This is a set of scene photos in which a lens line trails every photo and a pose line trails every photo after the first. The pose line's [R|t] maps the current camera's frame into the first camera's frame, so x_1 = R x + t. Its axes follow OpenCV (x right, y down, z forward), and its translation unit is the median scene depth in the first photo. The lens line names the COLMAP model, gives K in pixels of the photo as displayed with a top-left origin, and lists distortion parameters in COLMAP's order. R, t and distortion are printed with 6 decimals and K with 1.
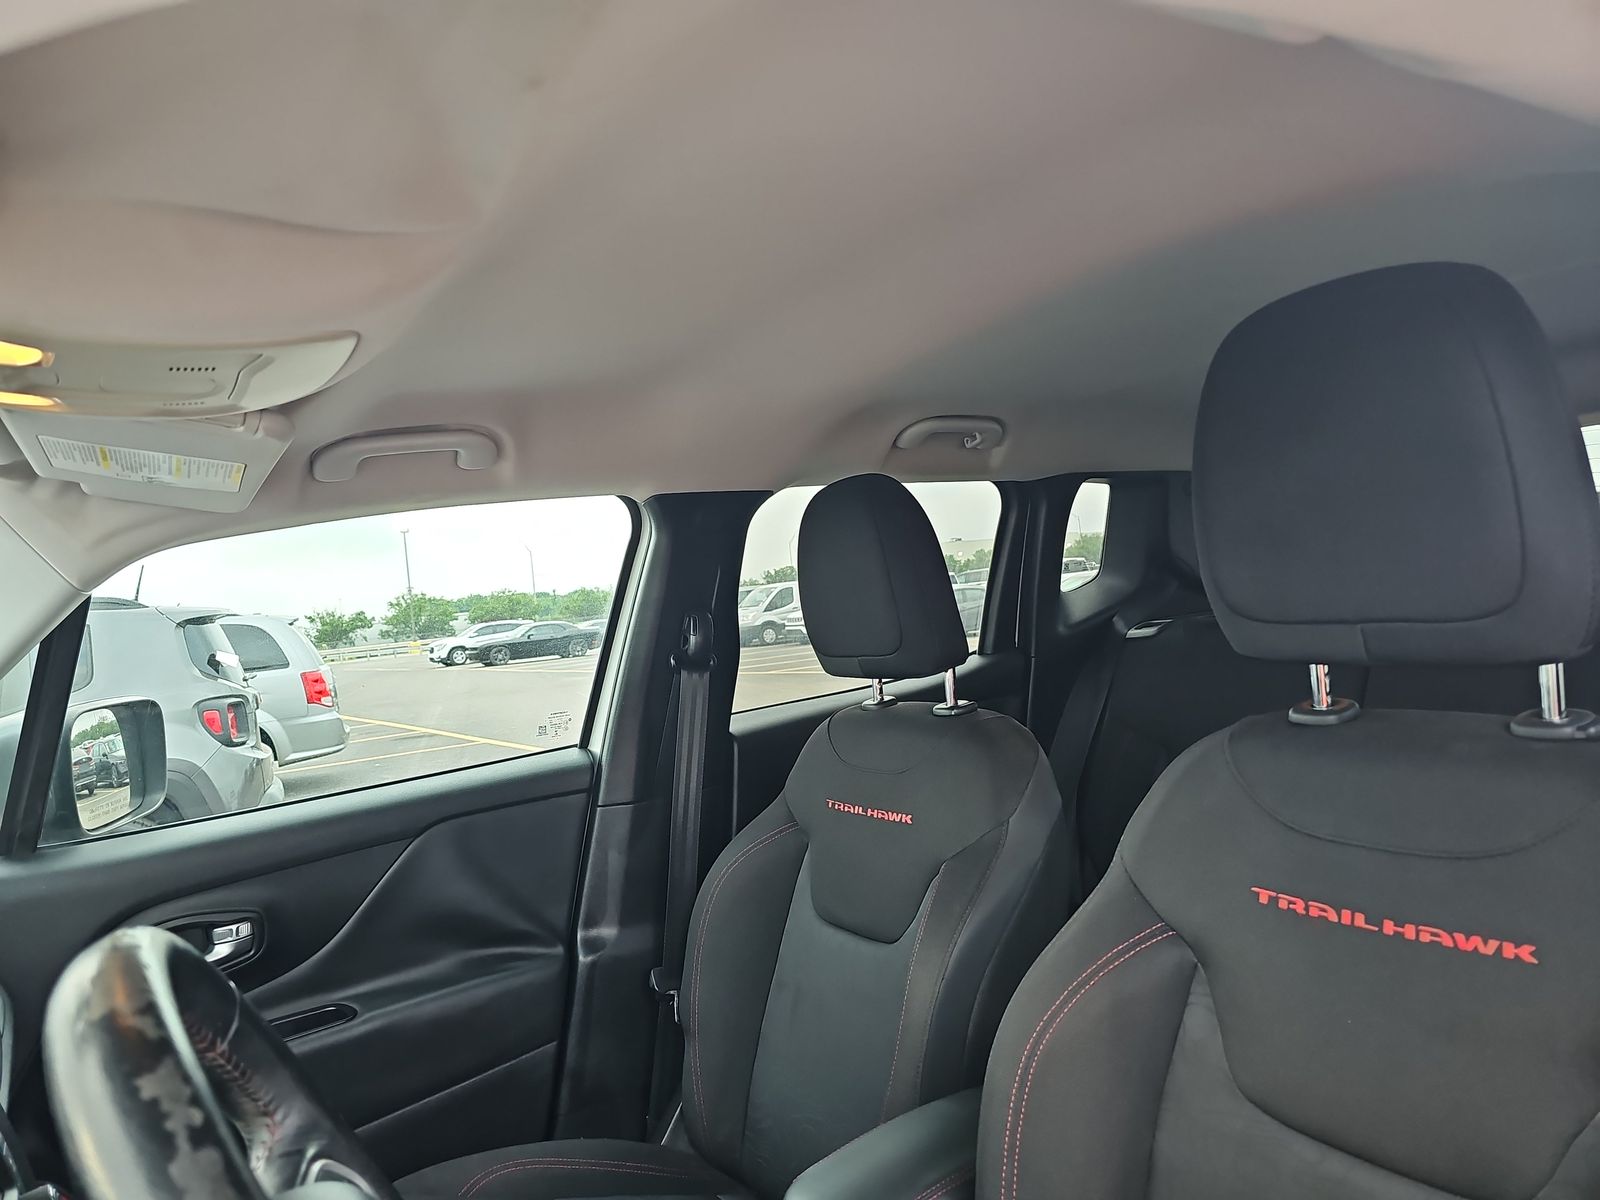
lens RADIAL K [[1074.9, 0, 772.9], [0, 1074.9, 597.1], [0, 0, 1]] dist [0.064652, -0.069763]
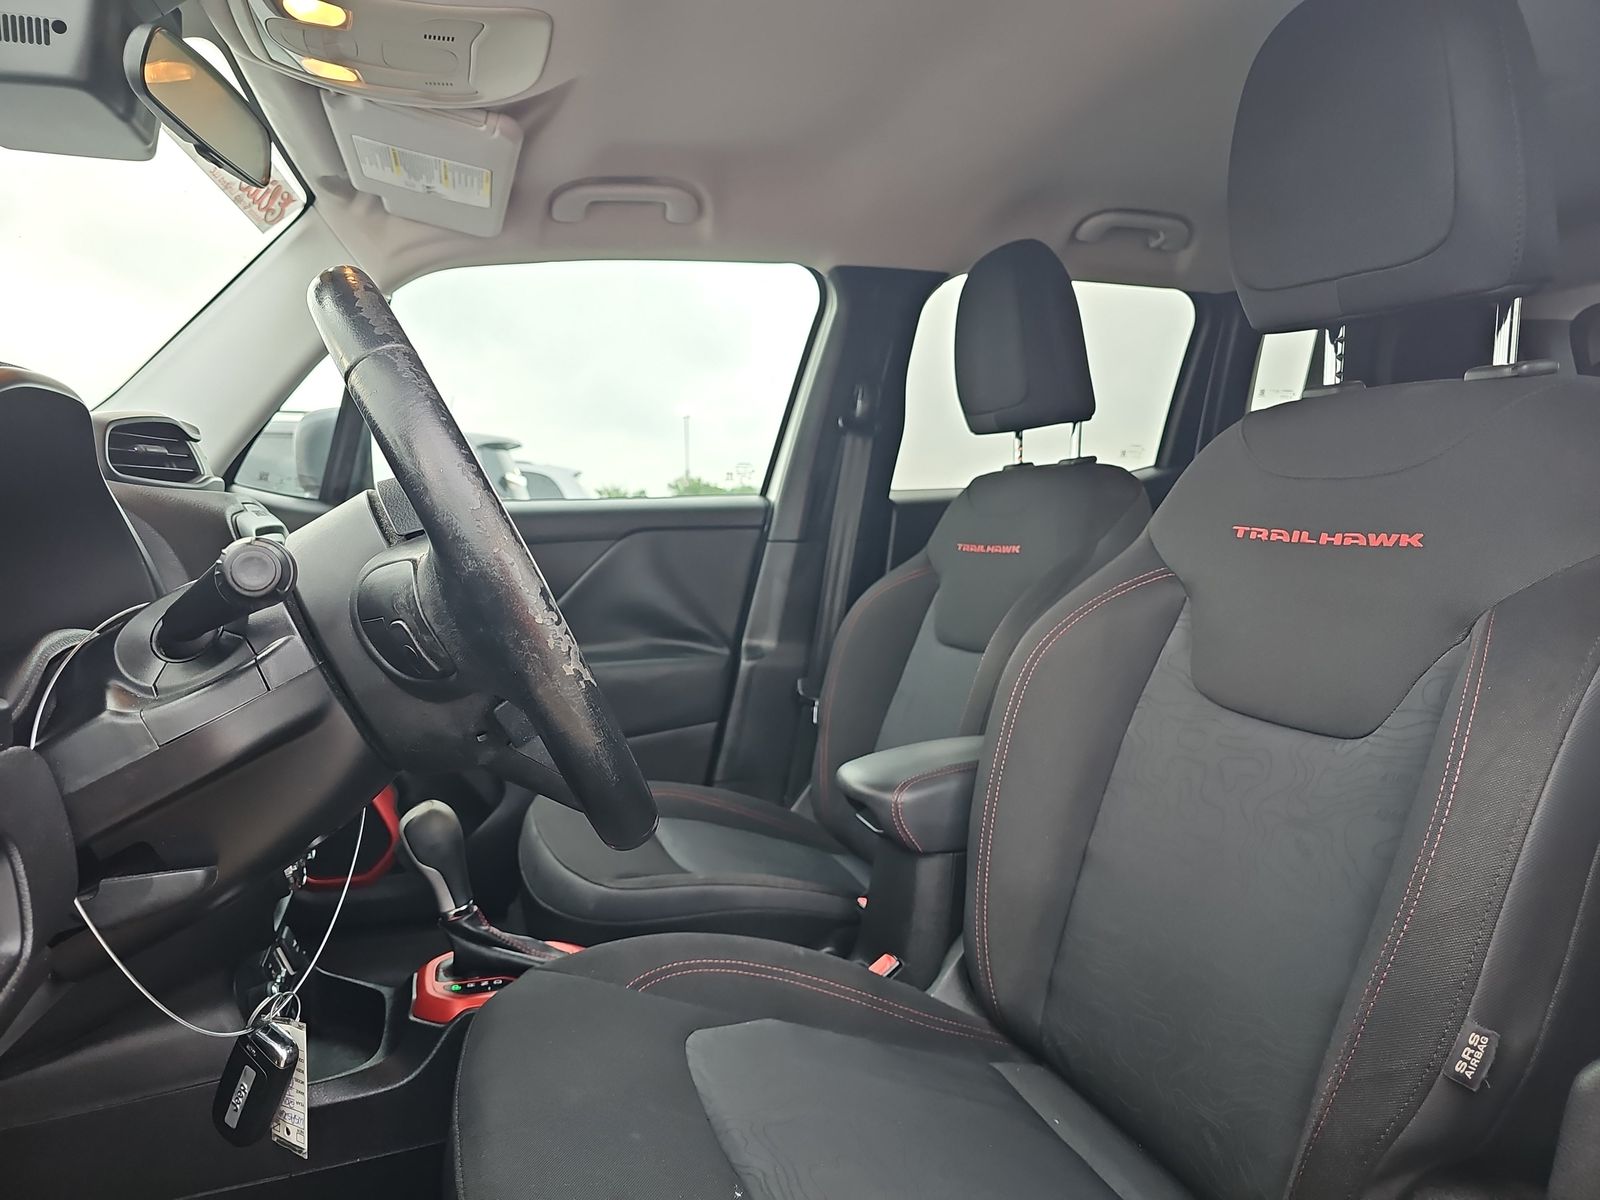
lens RADIAL K [[1074.9, 0, 772.9], [0, 1074.9, 597.1], [0, 0, 1]] dist [0.064652, -0.069763]
pose [[0.967026, 0.105296, -0.231891, 0.126967], [-0.083692, 0.991346, 0.101136, 0.141801], [0.240534, -0.078393, 0.967470, -0.143221]]
